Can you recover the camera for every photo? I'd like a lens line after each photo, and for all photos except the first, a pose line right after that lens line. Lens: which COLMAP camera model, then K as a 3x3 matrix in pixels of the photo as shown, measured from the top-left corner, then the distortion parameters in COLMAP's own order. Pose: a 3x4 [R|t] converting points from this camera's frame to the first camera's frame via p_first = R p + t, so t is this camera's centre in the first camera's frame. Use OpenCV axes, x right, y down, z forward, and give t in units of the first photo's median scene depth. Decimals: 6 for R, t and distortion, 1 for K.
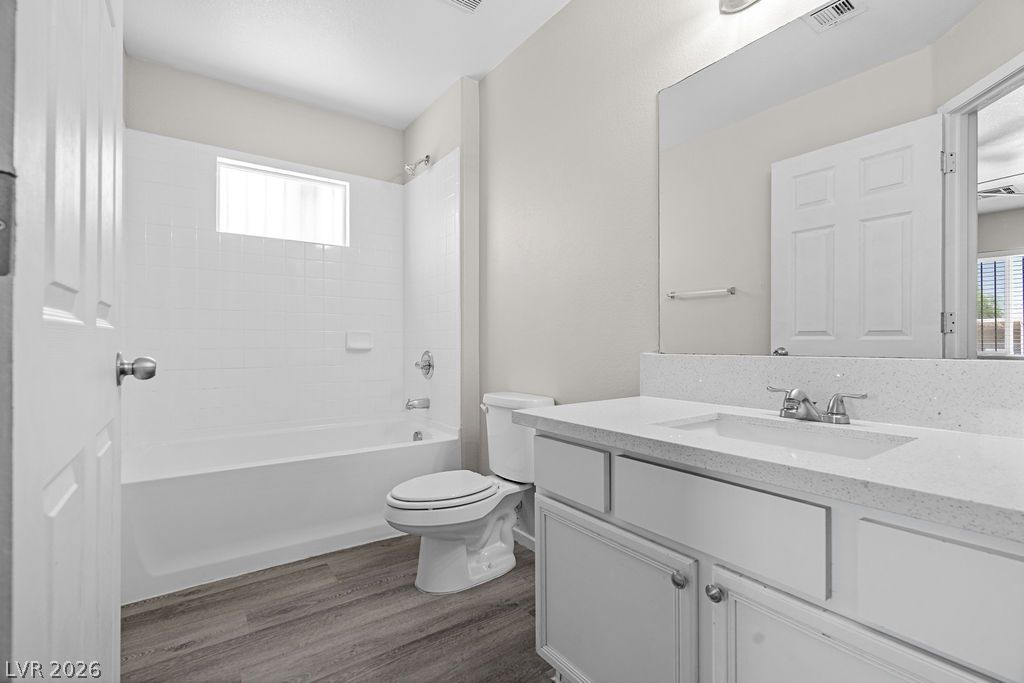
lens RADIAL K [[461.6, 0, 511.1], [0, 461.6, 339.7], [0, 0, 1]] dist [-0.007996, 0.001088]
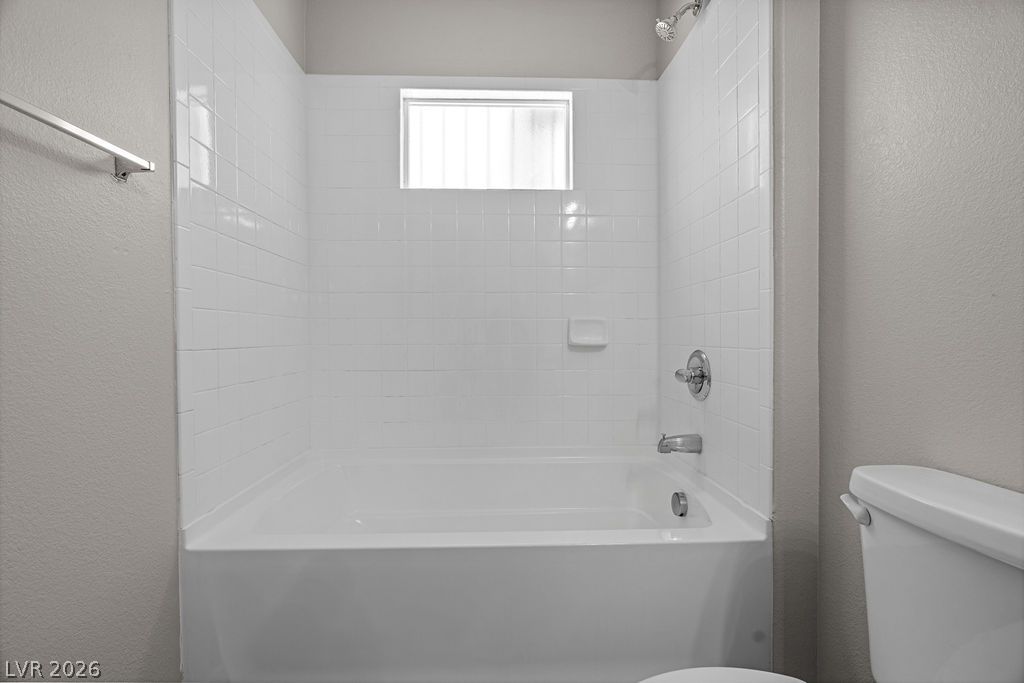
lens RADIAL K [[461.6, 0, 511.1], [0, 461.6, 339.7], [0, 0, 1]] dist [-0.007996, 0.001088]
pose [[0.840301, 0.004142, -0.542104, -0.069720], [0.003290, 0.999913, 0.012740, 0.003429], [0.542110, -0.012489, 0.840215, 0.408896]]
